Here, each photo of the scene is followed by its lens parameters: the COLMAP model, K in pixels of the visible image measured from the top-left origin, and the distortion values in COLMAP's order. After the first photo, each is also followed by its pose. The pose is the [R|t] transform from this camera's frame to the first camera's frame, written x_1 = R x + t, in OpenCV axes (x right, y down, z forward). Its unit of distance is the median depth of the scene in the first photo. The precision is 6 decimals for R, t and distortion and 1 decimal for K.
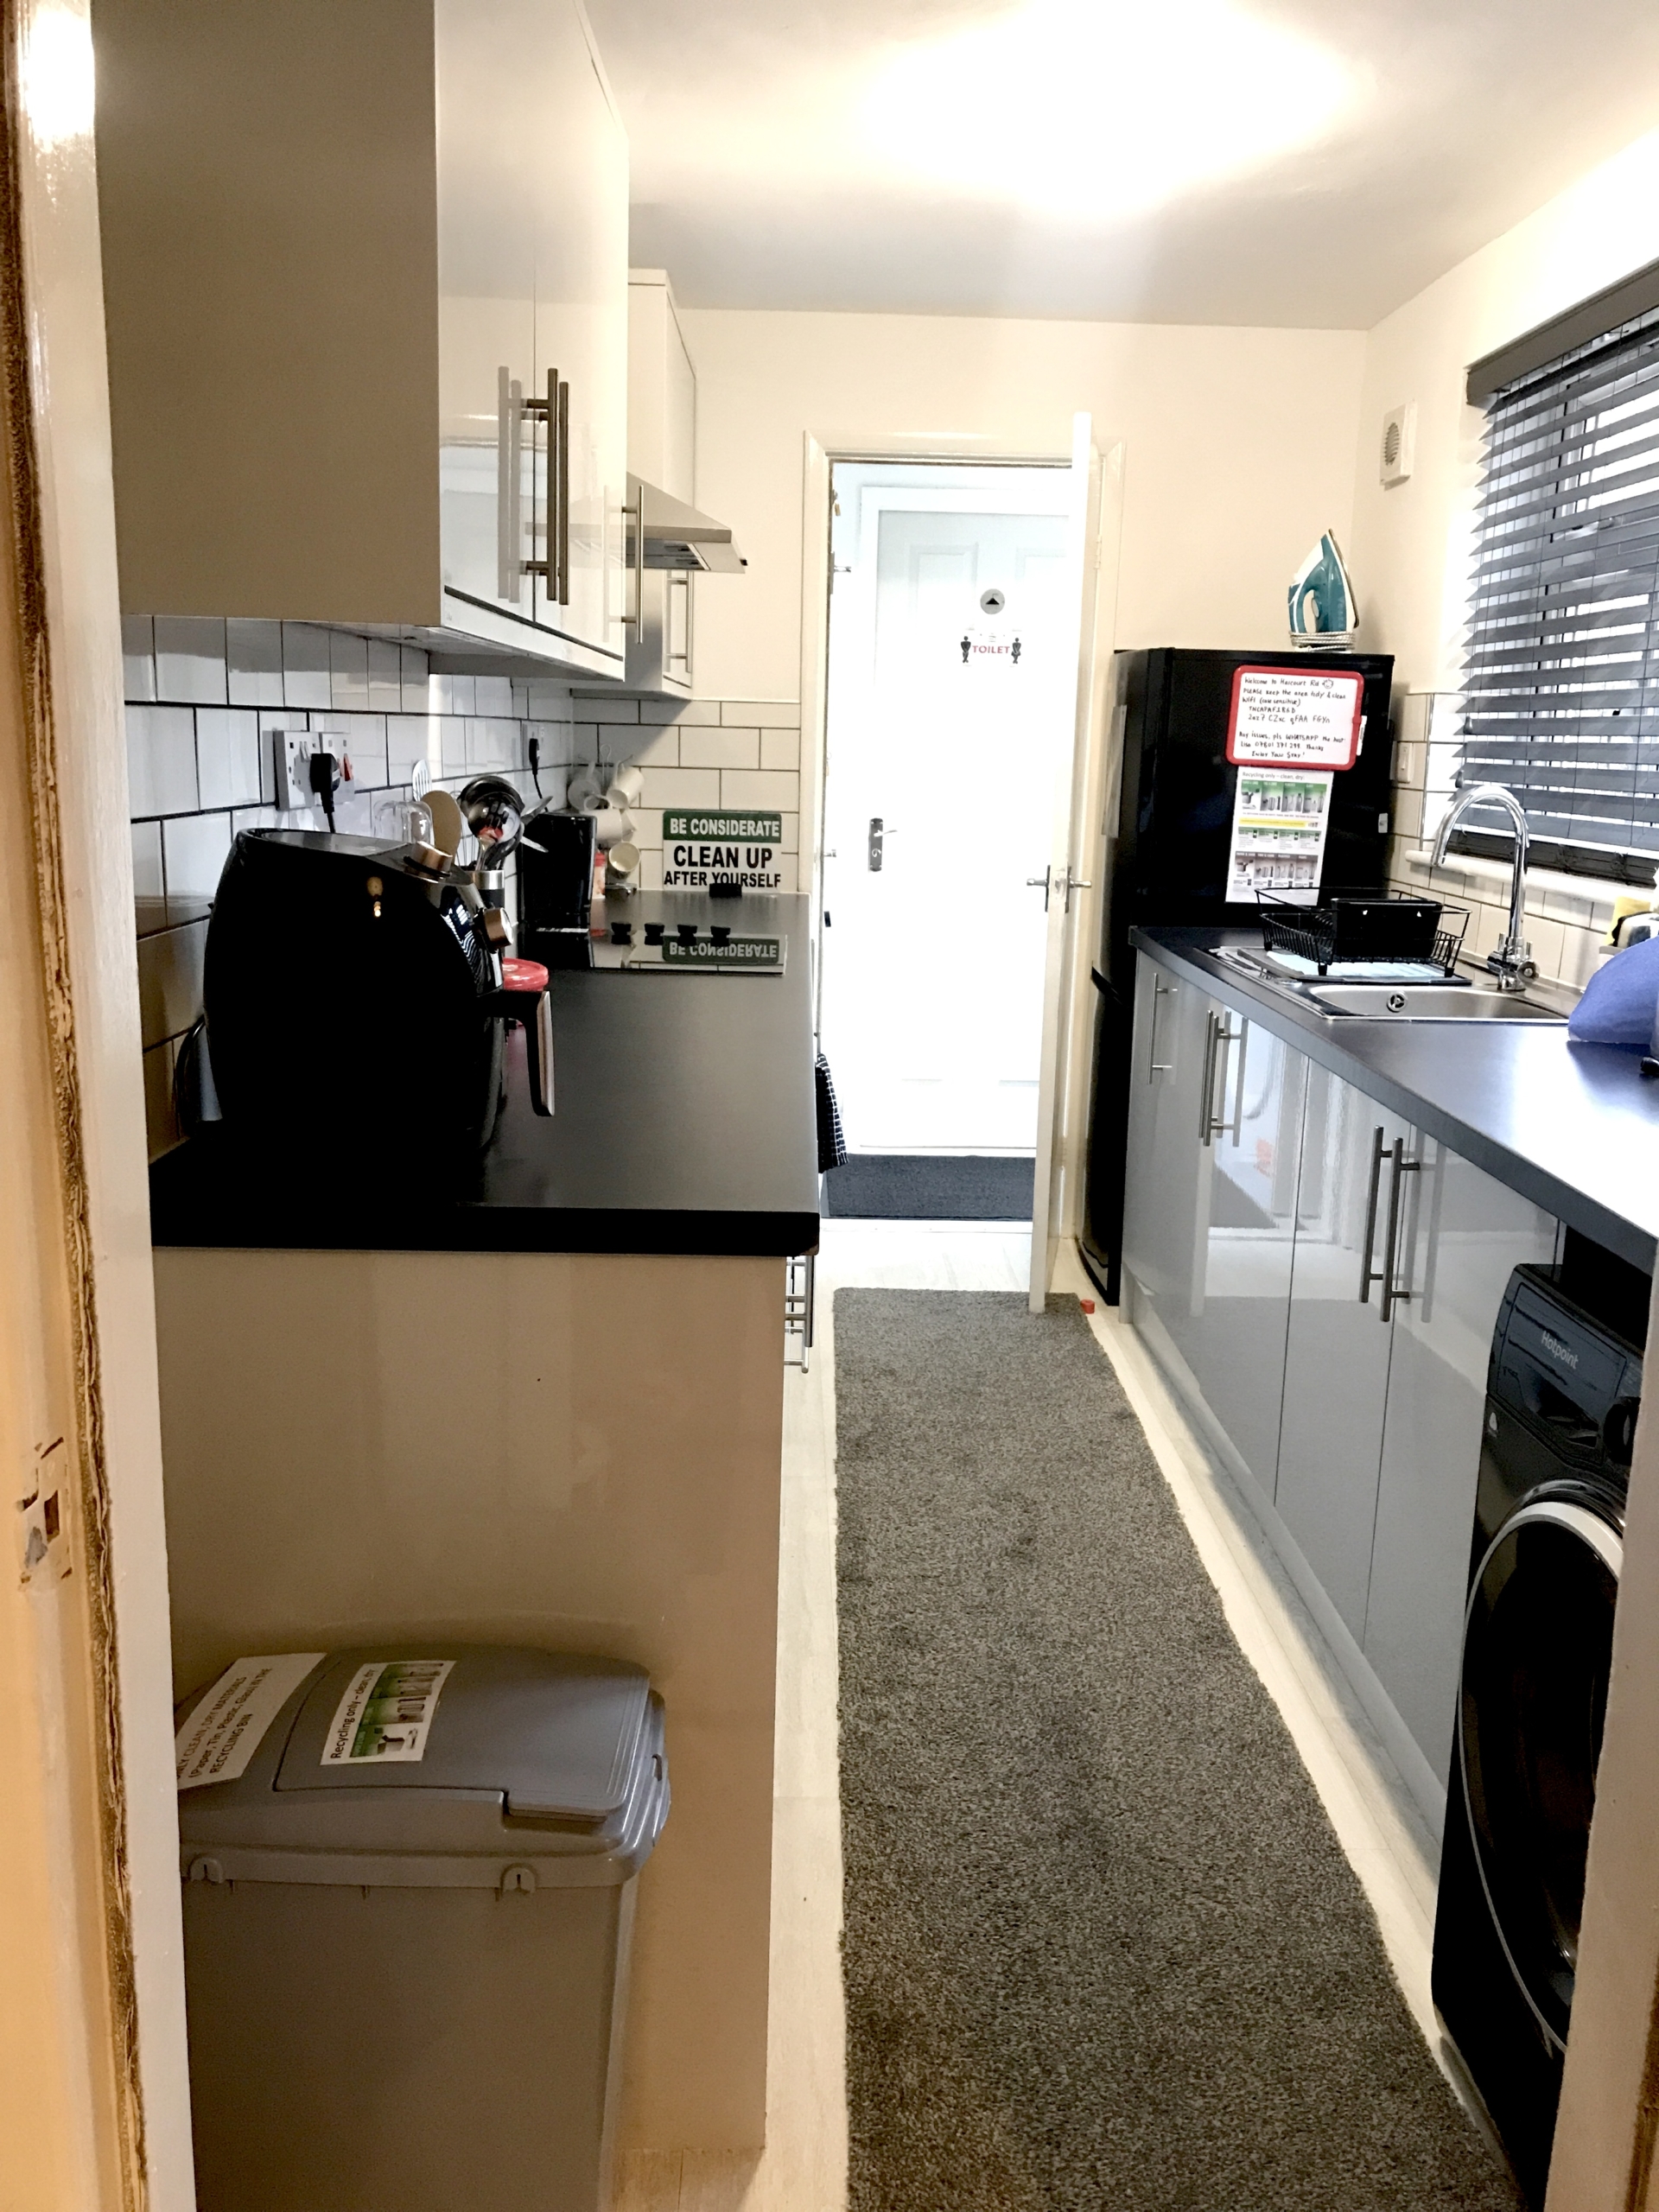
lens RADIAL K [[1830.9, 0, 829.5], [0, 1830.9, 1106.0], [0, 0, 1]] dist [0.014087, 0.003531]
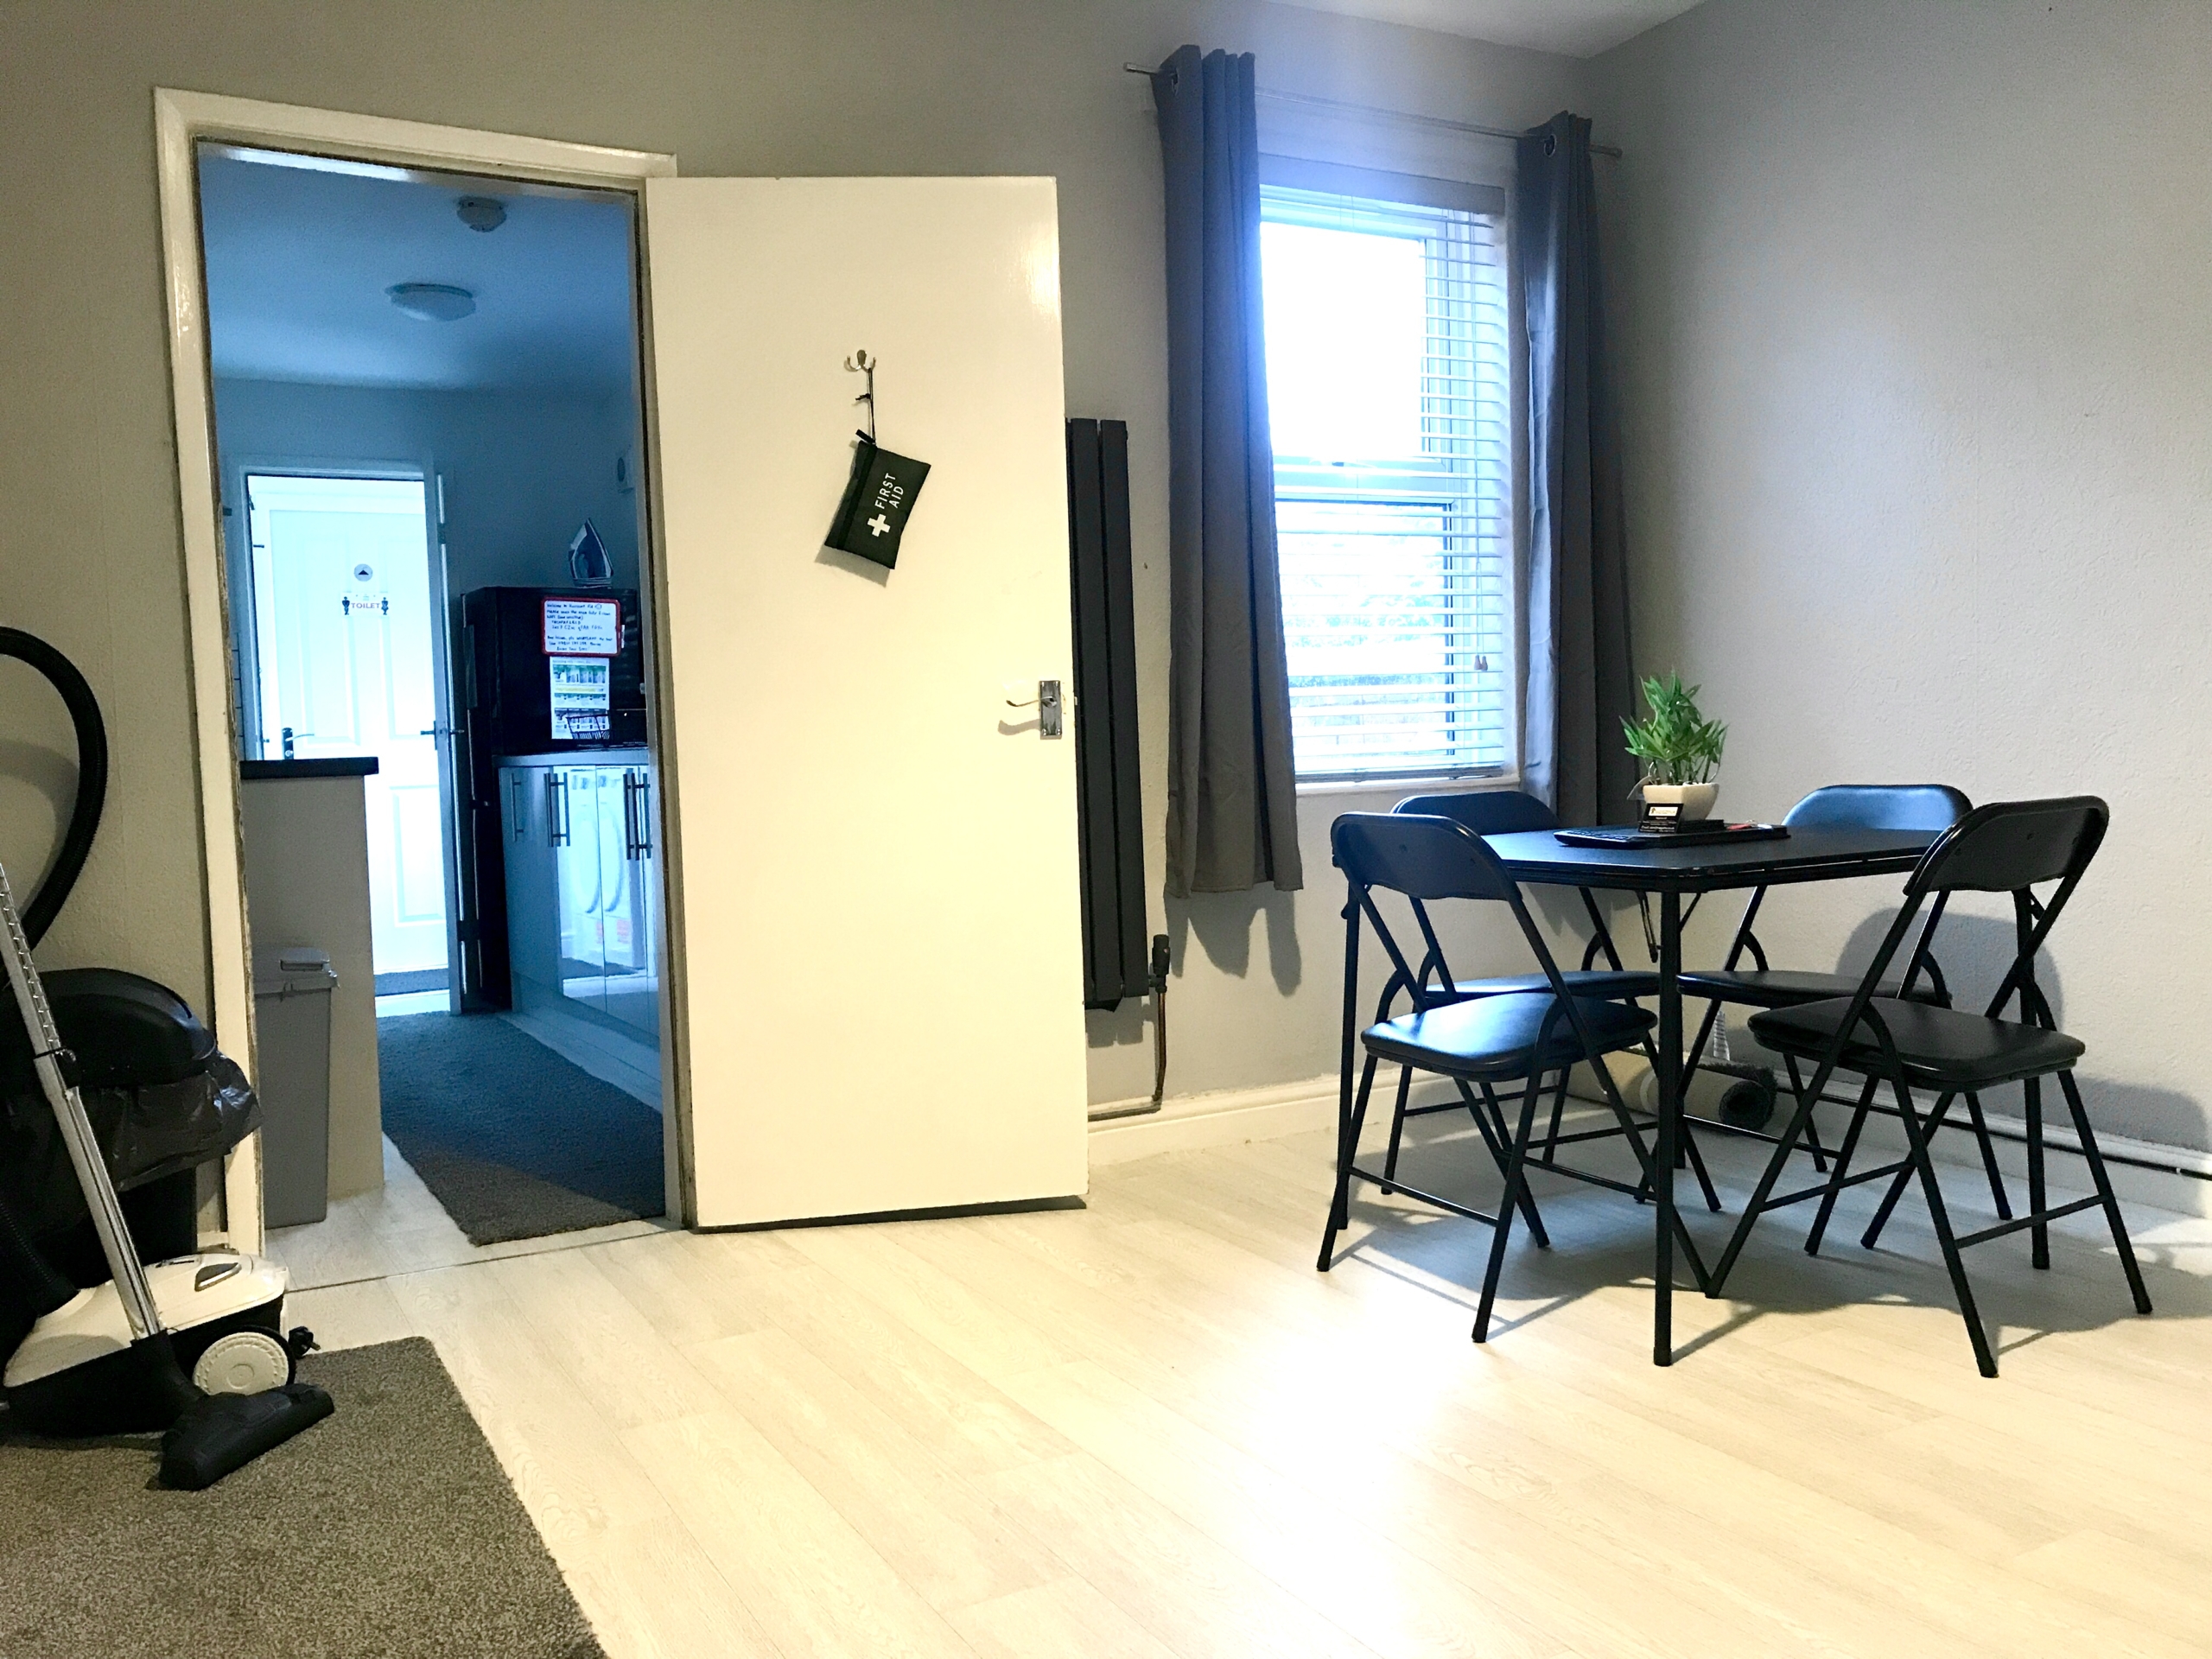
lens RADIAL K [[1830.9, 0, 1106.0], [0, 1830.9, 829.5], [0, 0, 1]] dist [0.014087, 0.003531]
pose [[0.877404, -0.077396, 0.473468, -0.127254], [0.150179, 0.981610, -0.117844, 0.232223], [-0.455640, 0.174502, 0.872892, -0.623402]]
